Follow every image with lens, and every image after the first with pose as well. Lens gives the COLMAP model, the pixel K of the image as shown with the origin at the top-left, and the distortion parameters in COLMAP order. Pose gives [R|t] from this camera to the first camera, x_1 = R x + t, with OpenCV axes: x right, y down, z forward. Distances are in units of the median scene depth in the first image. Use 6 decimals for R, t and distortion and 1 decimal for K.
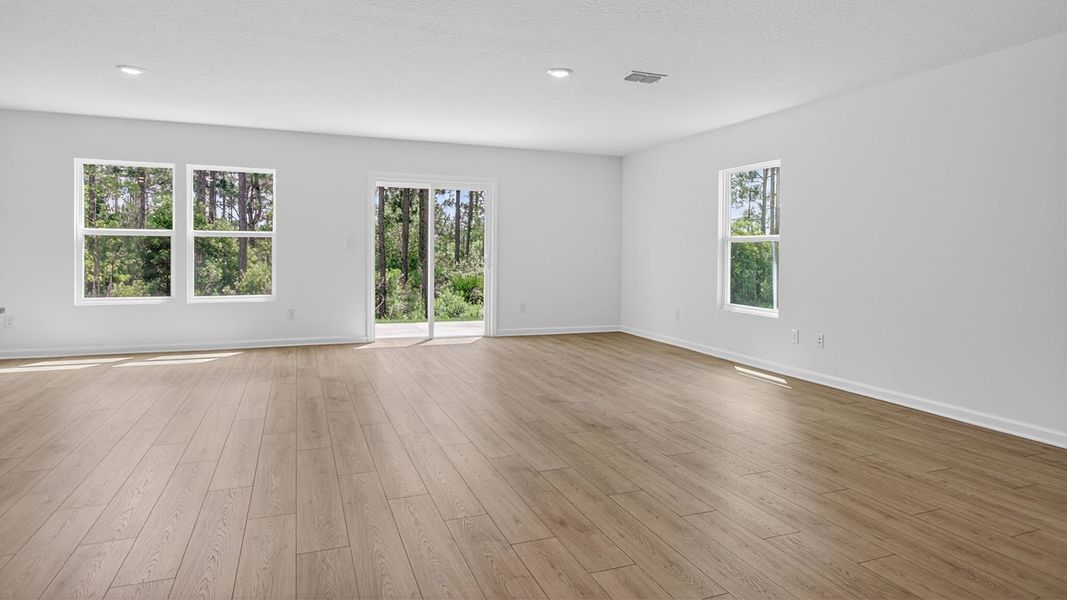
lens RADIAL K [[590.9, 0, 532.0], [0, 590.9, 257.3], [0, 0, 1]] dist [-0.006651, 0.001145]
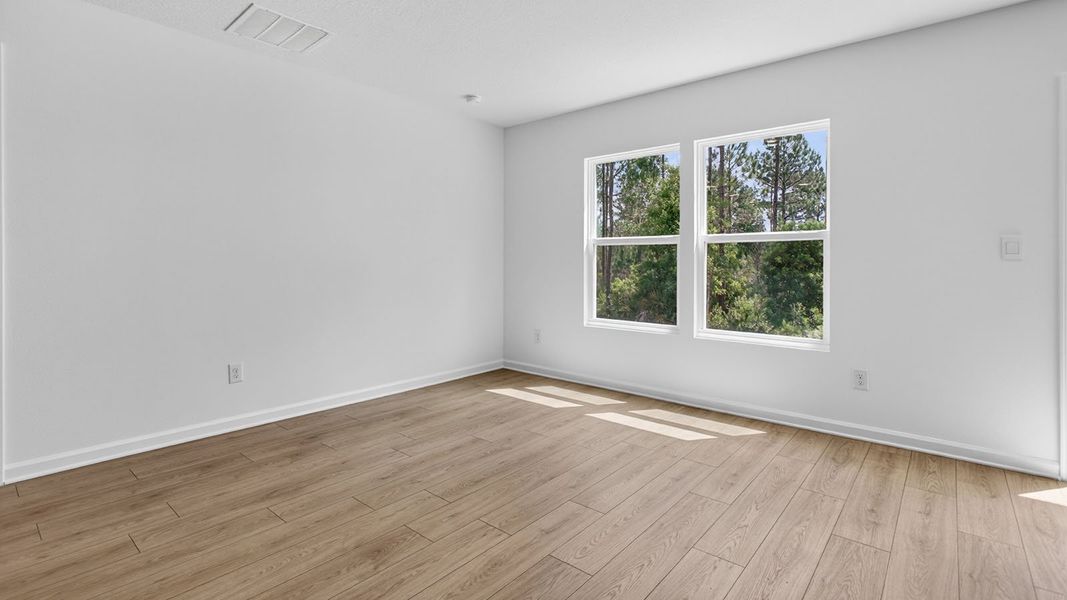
lens RADIAL K [[474.6, 0, 532.1], [0, 474.6, 254.3], [0, 0, 1]] dist [0.004077, -0.001319]
pose [[0.460769, -0.027137, -0.887105, -0.168787], [-0.009779, 0.999317, -0.035649, 0.000230], [0.887466, 0.025101, 0.460189, 0.571513]]
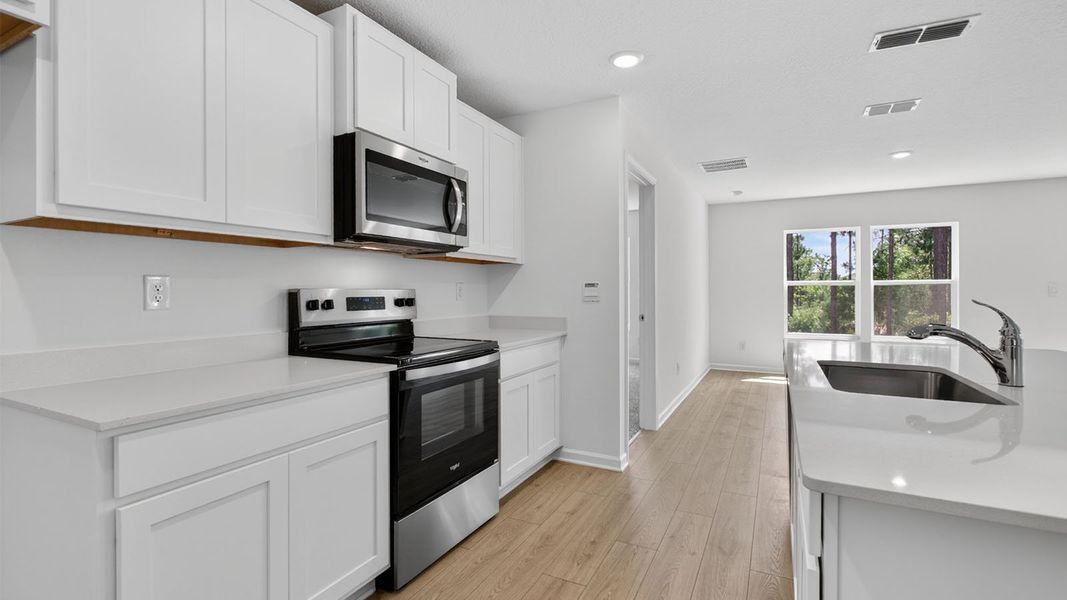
lens RADIAL K [[486.9, 0, 526.9], [0, 486.9, 289.9], [0, 0, 1]] dist [-0.000455, -0.000202]
pose [[0.658814, -0.011585, -0.752217, -0.303998], [-0.001417, 0.999861, -0.016640, -0.009314], [0.752305, 0.012029, 0.658705, -0.191237]]
